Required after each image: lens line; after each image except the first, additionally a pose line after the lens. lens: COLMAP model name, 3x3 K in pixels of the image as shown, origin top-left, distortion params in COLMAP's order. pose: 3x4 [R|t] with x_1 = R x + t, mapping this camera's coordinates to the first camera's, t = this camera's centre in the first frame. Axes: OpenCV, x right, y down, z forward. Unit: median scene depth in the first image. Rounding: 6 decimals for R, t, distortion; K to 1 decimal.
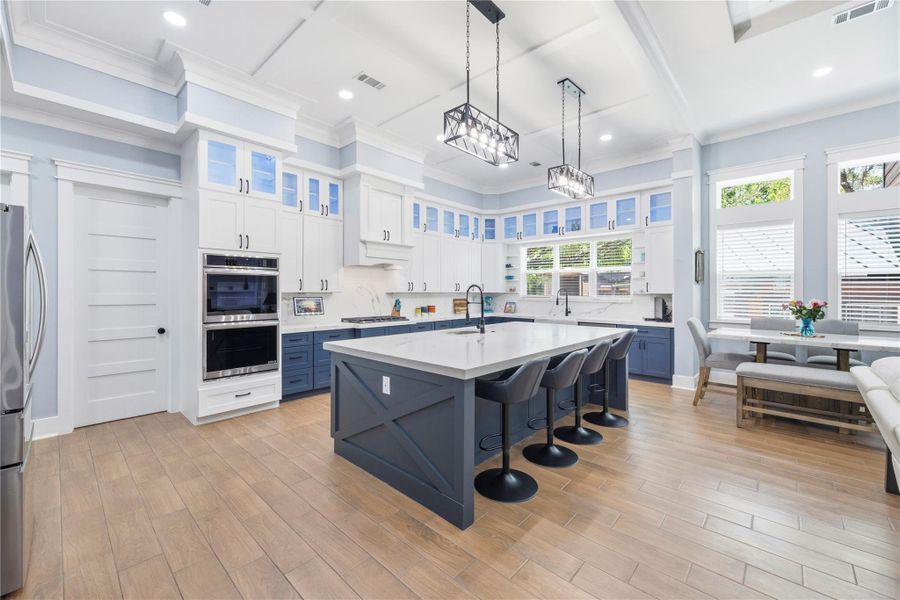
lens RADIAL K [[367.3, 0, 450.1], [0, 367.3, 291.3], [0, 0, 1]] dist [0.015653, -0.010270]
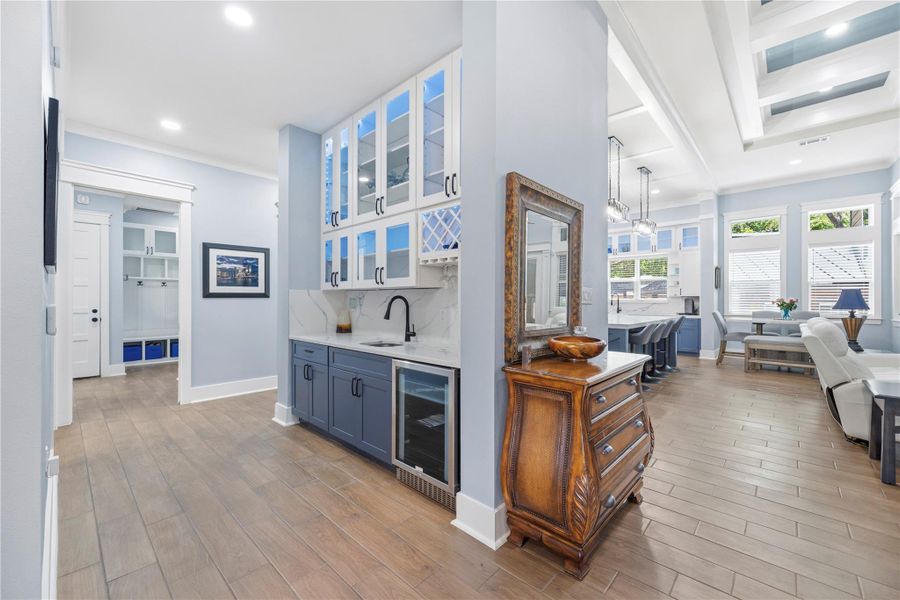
lens RADIAL K [[364.6, 0, 450.0], [0, 364.6, 300.0], [0, 0, 1]] dist [-0.000758, 0.000003]
pose [[0.999996, -0.001436, -0.002336, -0.423405], [0.001433, 0.999998, -0.001279, 0.024722], [0.002338, 0.001275, 0.999996, -0.500101]]
